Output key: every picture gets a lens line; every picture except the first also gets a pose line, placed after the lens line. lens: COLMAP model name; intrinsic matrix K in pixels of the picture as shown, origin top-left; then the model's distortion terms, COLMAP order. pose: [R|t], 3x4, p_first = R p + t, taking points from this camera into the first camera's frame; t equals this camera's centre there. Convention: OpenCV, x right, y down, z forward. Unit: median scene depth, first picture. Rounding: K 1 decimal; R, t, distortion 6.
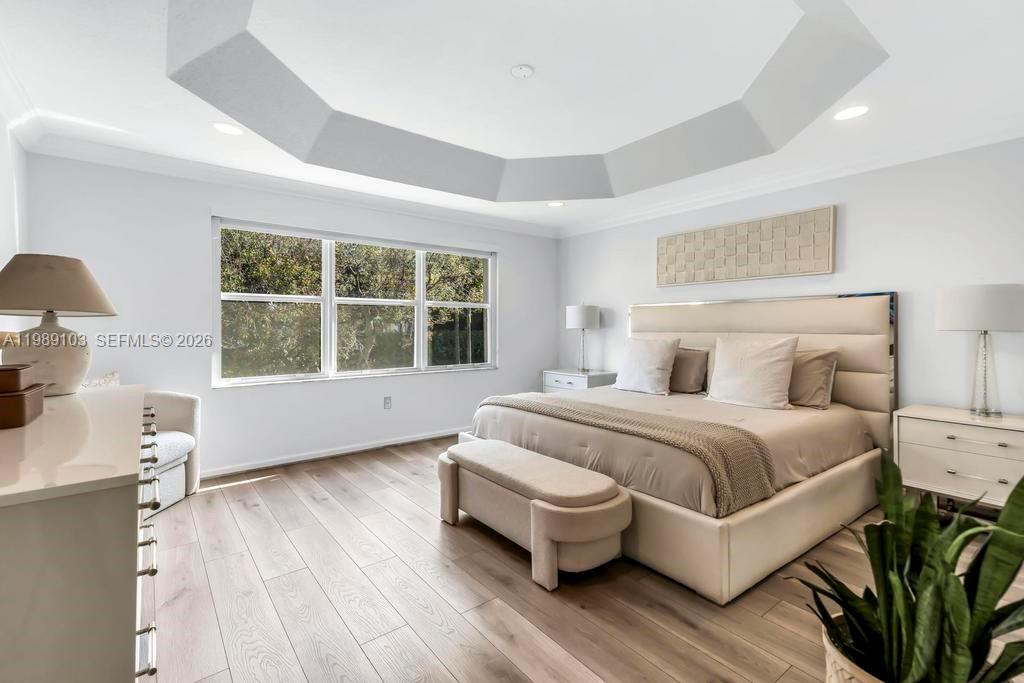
lens RADIAL K [[444.1, 0, 507.9], [0, 444.1, 343.8], [0, 0, 1]] dist [0.063043, -0.000056]
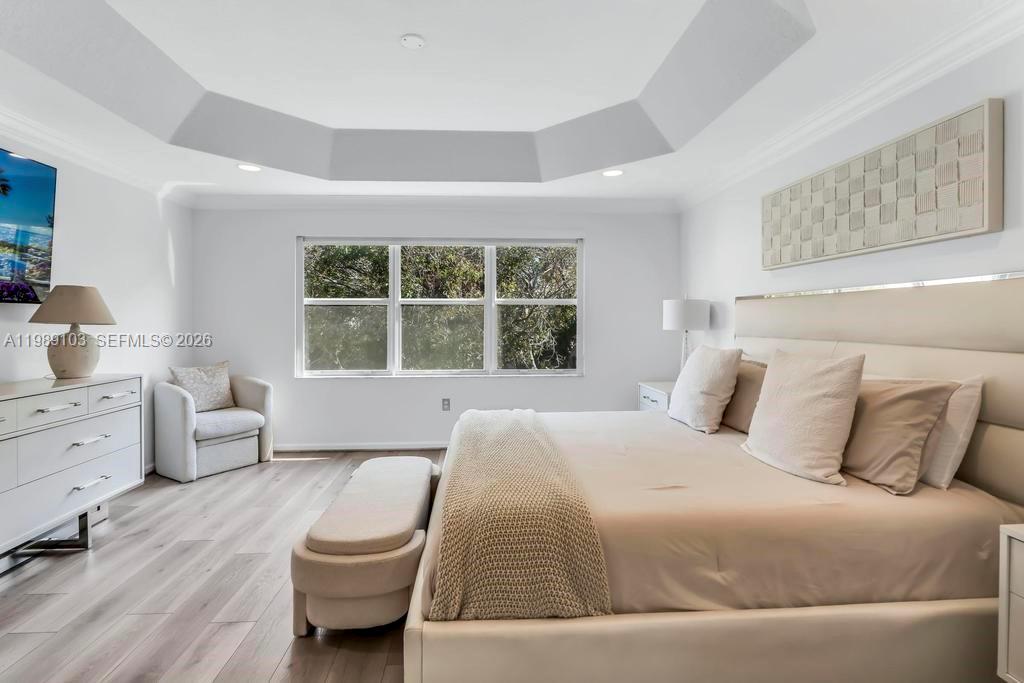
lens RADIAL K [[478.8, 0, 520.6], [0, 478.8, 336.2], [0, 0, 1]] dist [0.003468, 0.000107]
pose [[0.834220, 0.017907, -0.551141, 0.506055], [-0.020821, 0.999783, 0.000968, -0.024923], [0.551038, 0.010668, 0.834412, 0.239579]]
